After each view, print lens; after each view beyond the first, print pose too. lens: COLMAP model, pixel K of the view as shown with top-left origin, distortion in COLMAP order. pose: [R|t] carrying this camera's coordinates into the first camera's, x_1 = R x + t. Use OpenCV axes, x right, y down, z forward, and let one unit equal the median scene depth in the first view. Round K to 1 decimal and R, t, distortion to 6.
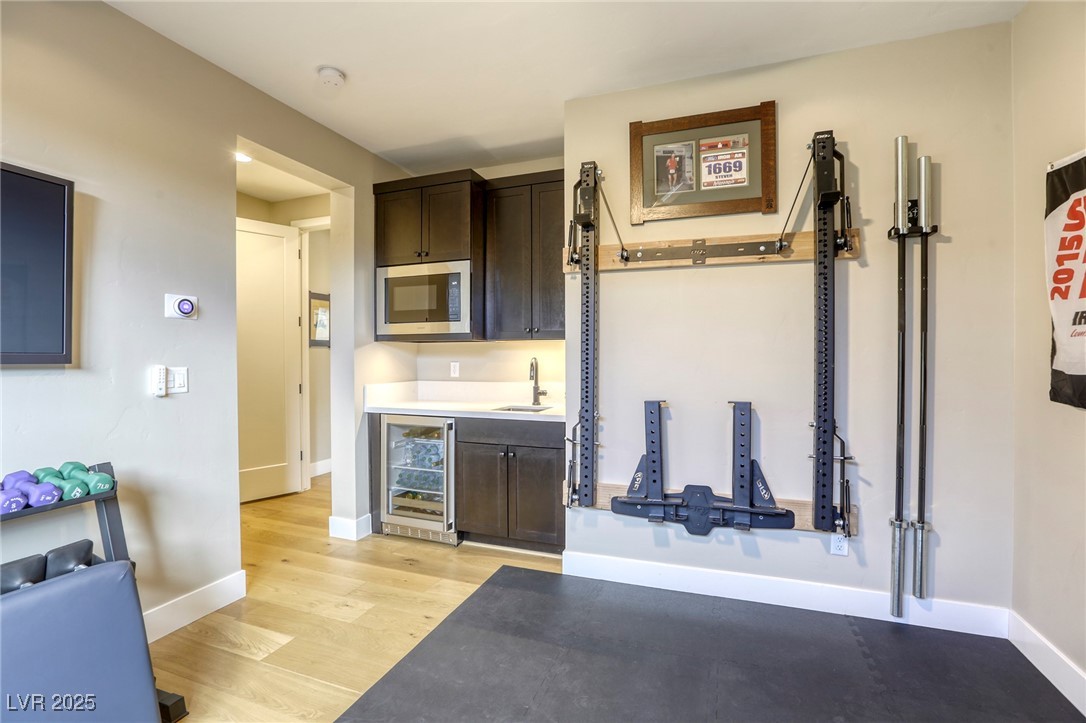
lens RADIAL K [[497.3, 0, 542.6], [0, 497.3, 359.5], [0, 0, 1]] dist [-0.000212, 0.000739]
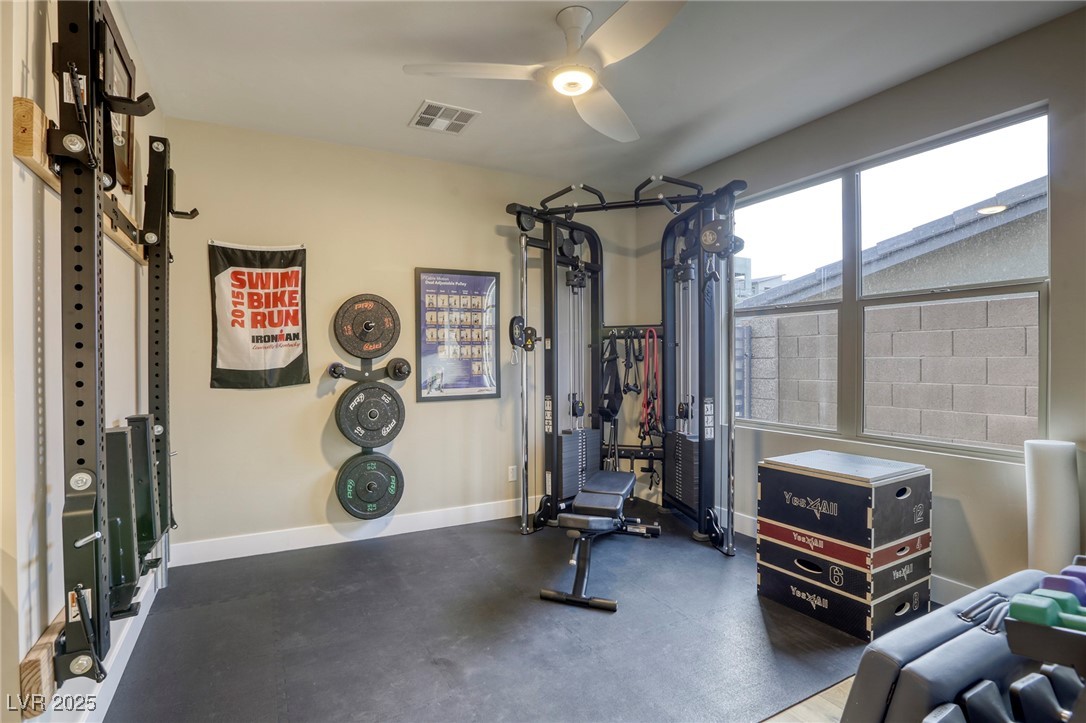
lens RADIAL K [[497.3, 0, 542.7], [0, 497.3, 360.2], [0, 0, 1]] dist [-0.000212, 0.000739]
pose [[-0.780687, -0.000476, 0.624922, -0.854509], [0.009954, 0.999863, 0.013196, -0.018297], [-0.624843, 0.016523, -0.780576, 1.682923]]
